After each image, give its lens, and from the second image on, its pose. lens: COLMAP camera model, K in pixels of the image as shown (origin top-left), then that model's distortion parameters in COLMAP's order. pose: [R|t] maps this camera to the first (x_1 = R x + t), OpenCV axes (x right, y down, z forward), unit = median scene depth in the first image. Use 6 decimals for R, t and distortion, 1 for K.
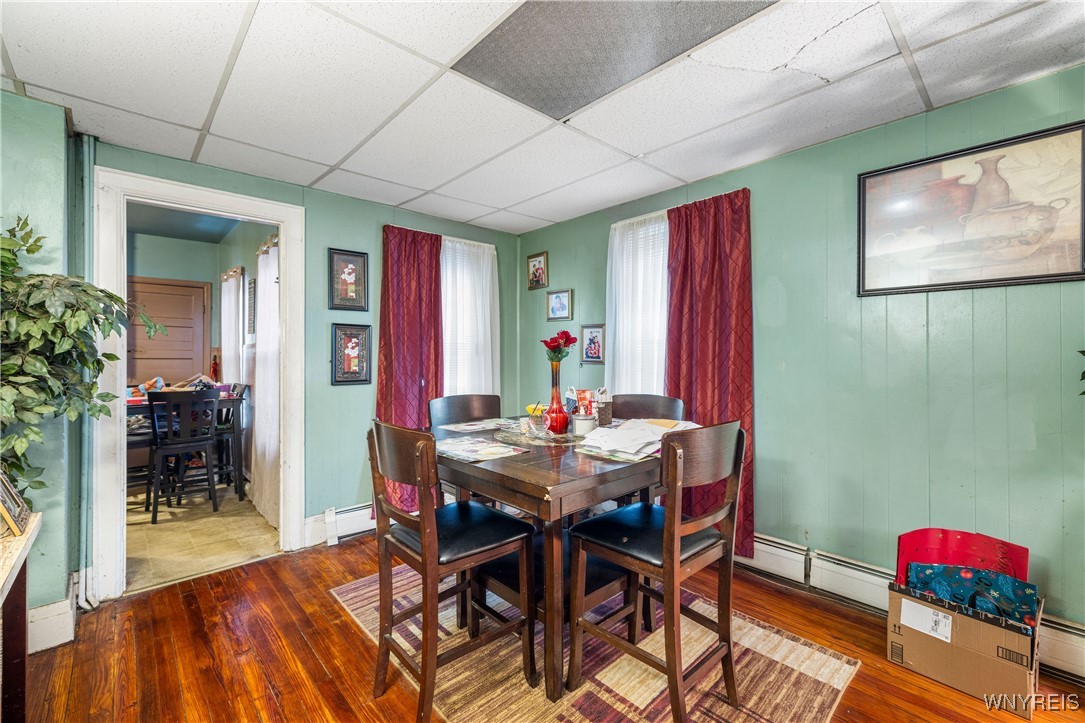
lens RADIAL K [[466.7, 0, 540.5], [0, 466.7, 361.1], [0, 0, 1]] dist [0.002392, -0.000434]
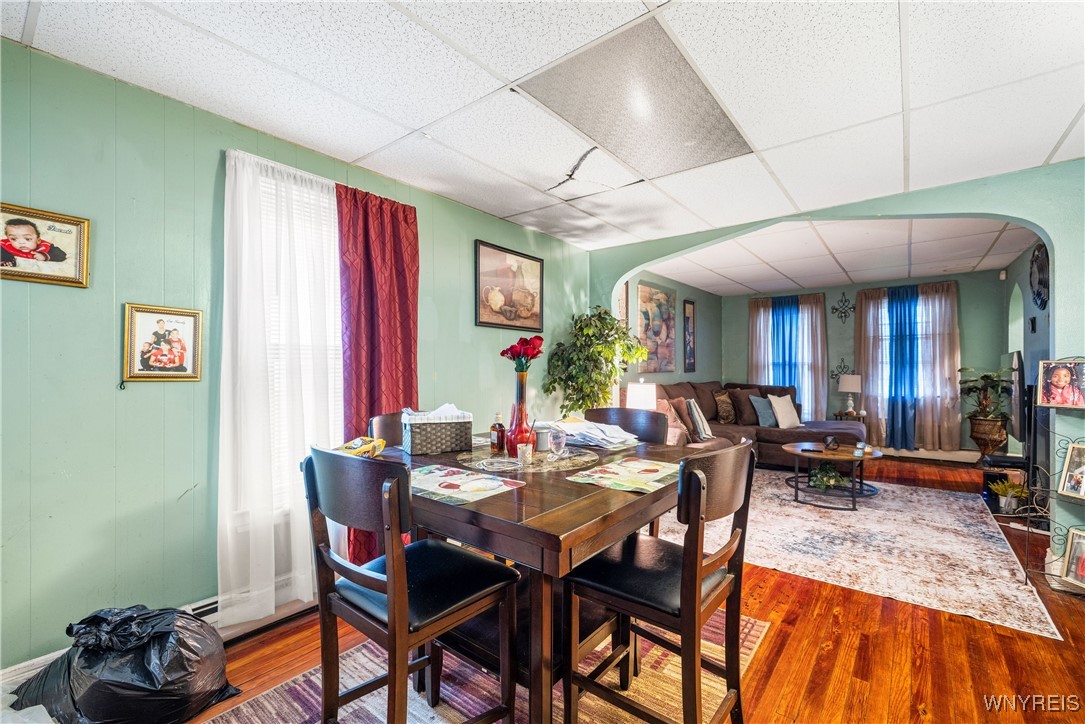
lens RADIAL K [[466.7, 0, 537.9], [0, 466.7, 364.7], [0, 0, 1]] dist [0.002392, -0.000434]
pose [[-0.157316, 0.000237, 0.987548, -0.641667], [0.001571, 0.999999, 0.000010, -0.016284], [-0.987547, 0.001553, -0.157316, 0.894383]]
